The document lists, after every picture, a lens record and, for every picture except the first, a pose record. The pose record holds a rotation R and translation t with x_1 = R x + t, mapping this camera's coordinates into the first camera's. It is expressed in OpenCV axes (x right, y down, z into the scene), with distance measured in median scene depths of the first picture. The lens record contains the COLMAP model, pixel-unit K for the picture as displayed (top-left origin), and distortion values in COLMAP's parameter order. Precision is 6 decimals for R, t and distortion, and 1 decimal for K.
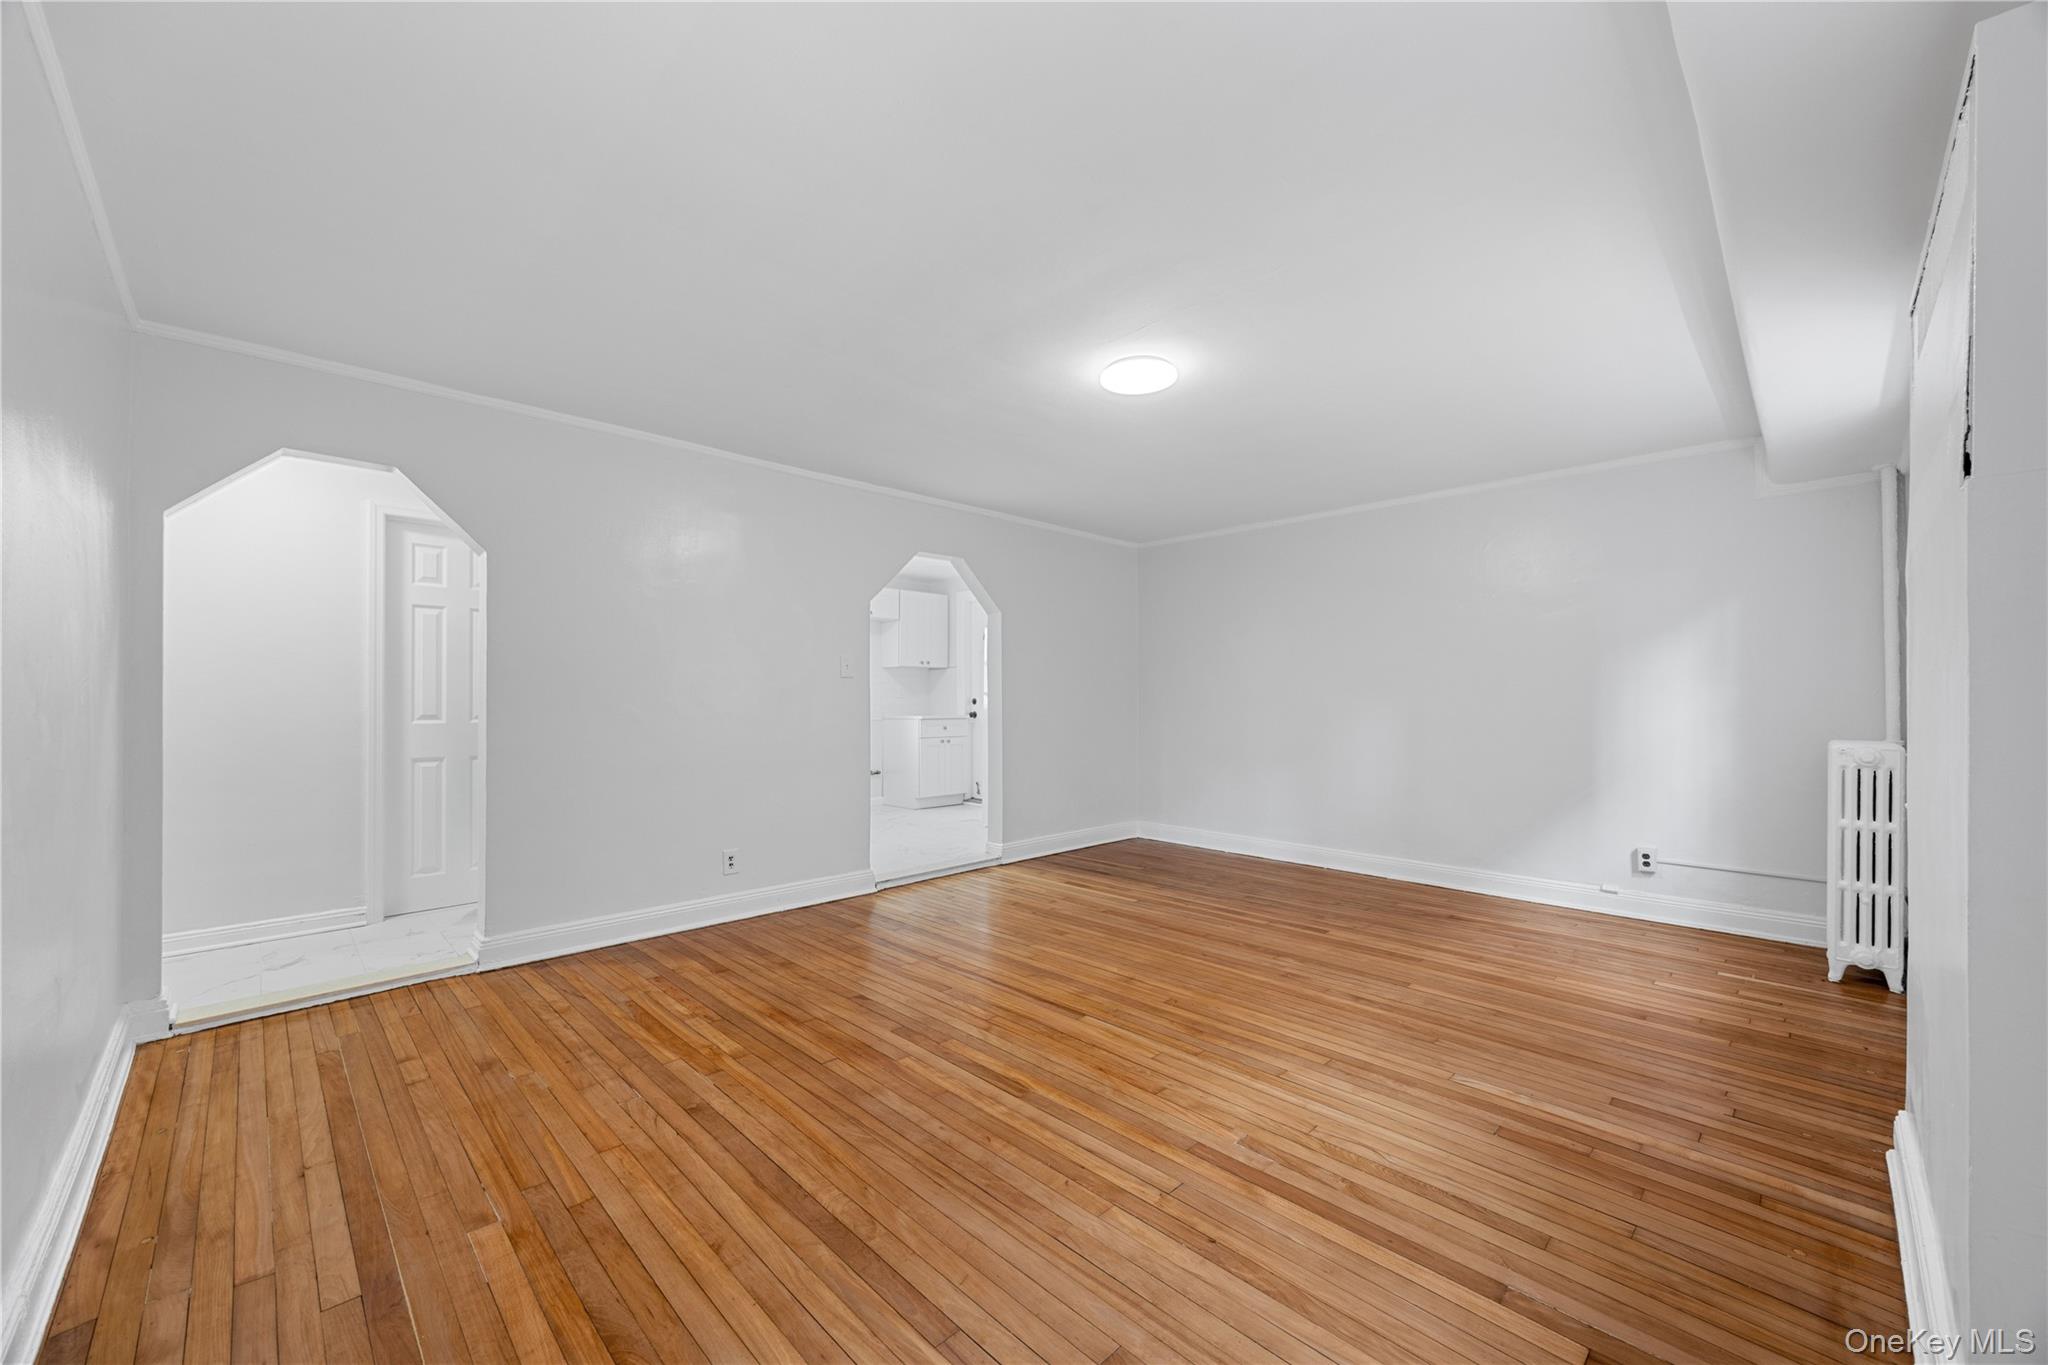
lens RADIAL K [[788.6, 0, 1012.7], [0, 788.6, 699.2], [0, 0, 1]] dist [-0.005739, 0.000392]
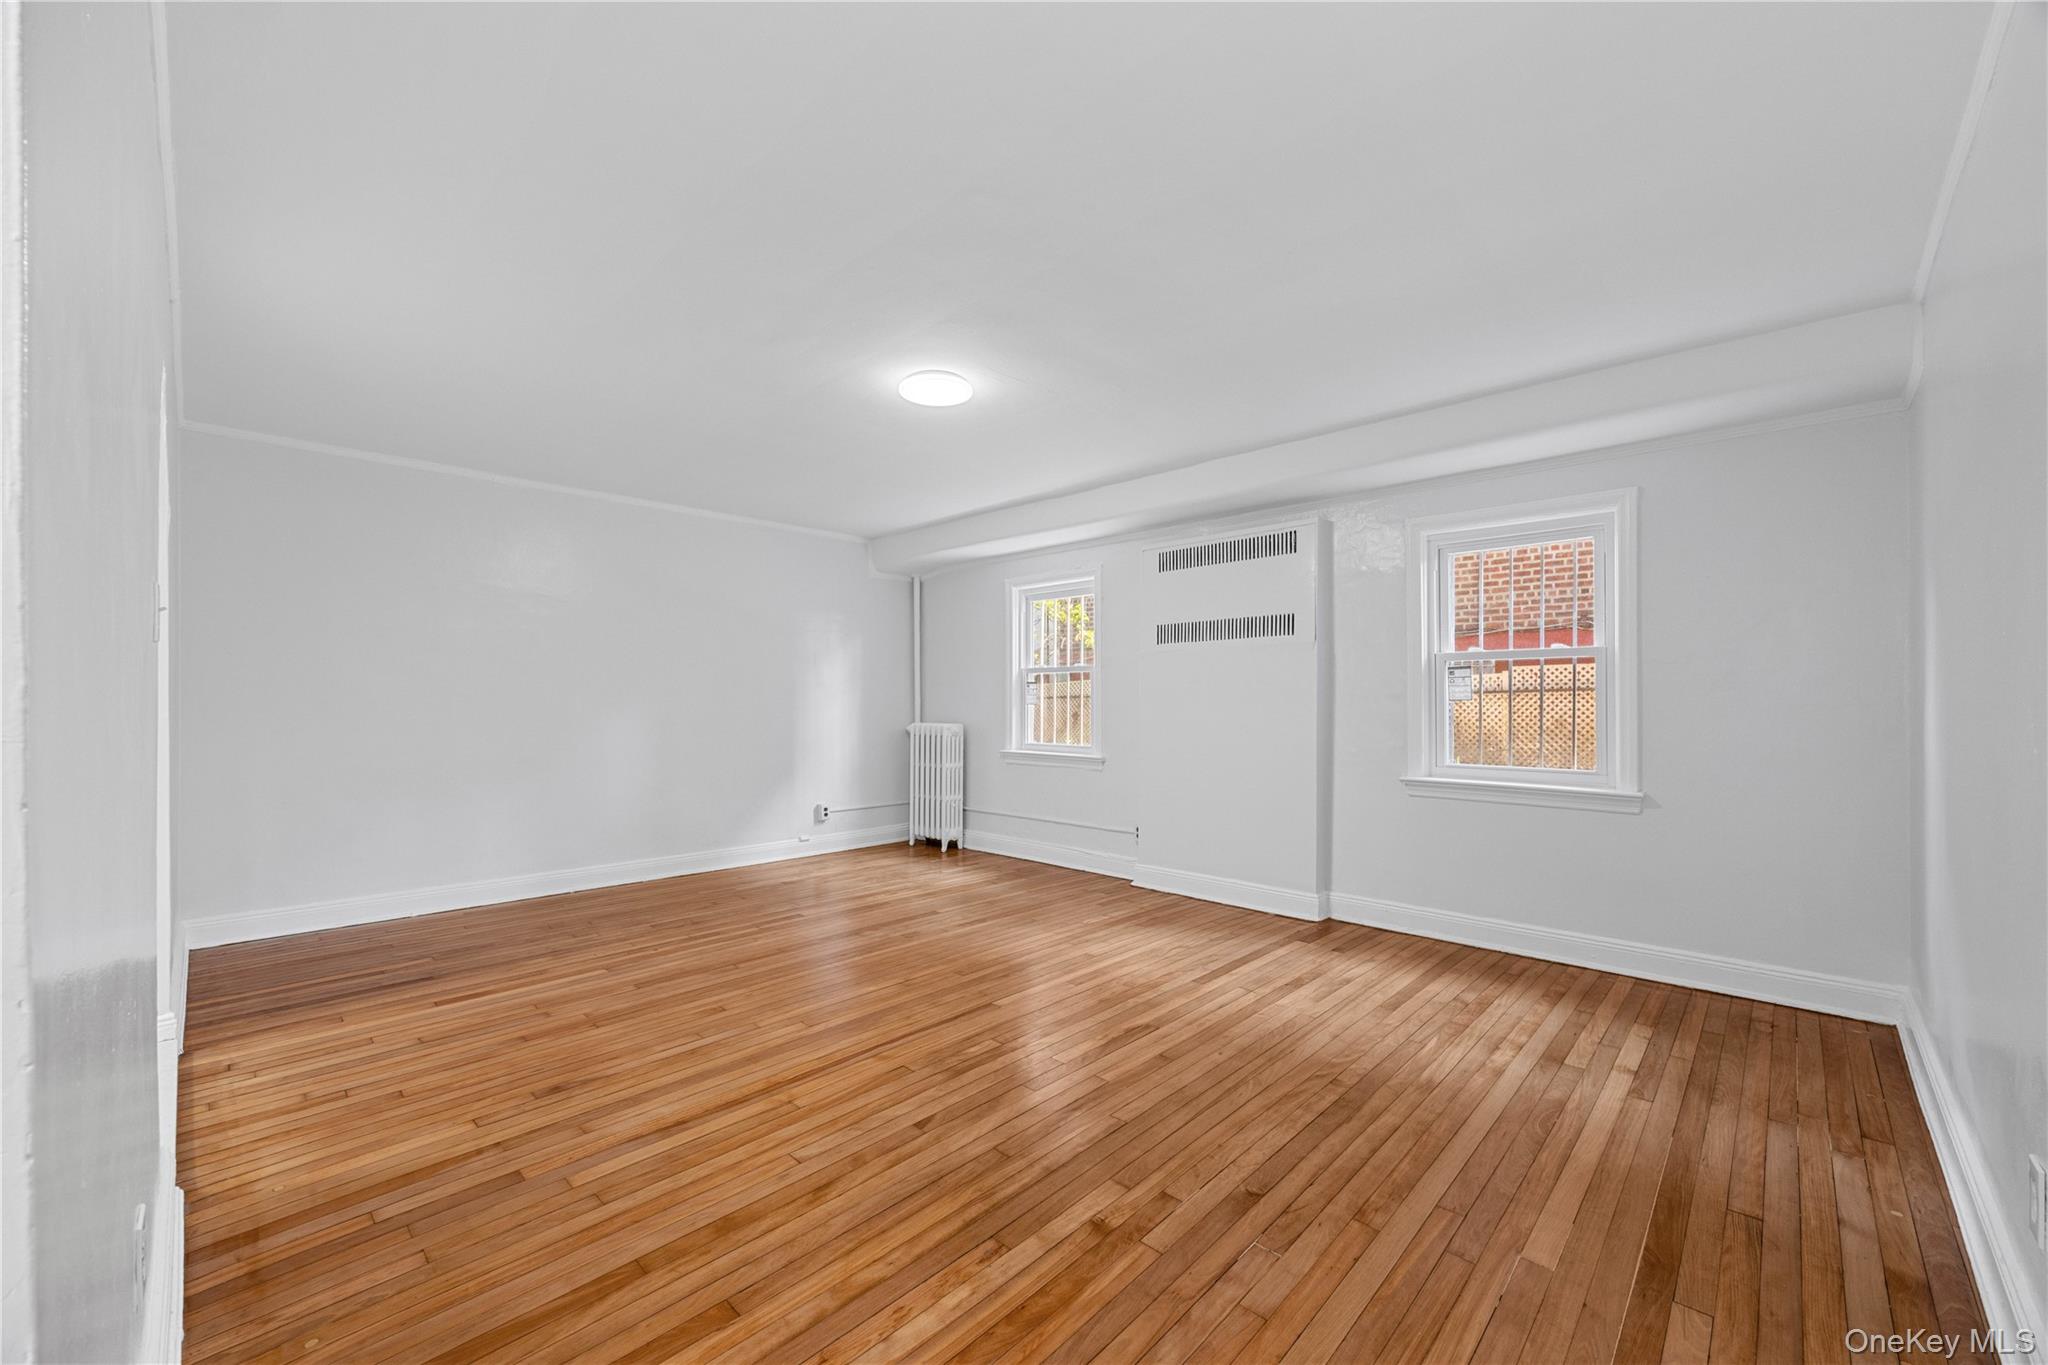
lens RADIAL K [[788.6, 0, 1036.7], [0, 788.6, 667.6], [0, 0, 1]] dist [-0.005739, 0.000392]
pose [[-0.037120, 0.040992, 0.998470, -0.865680], [-0.000169, 0.999158, -0.041027, -0.000290], [-0.999311, -0.001692, -0.037081, 0.873908]]
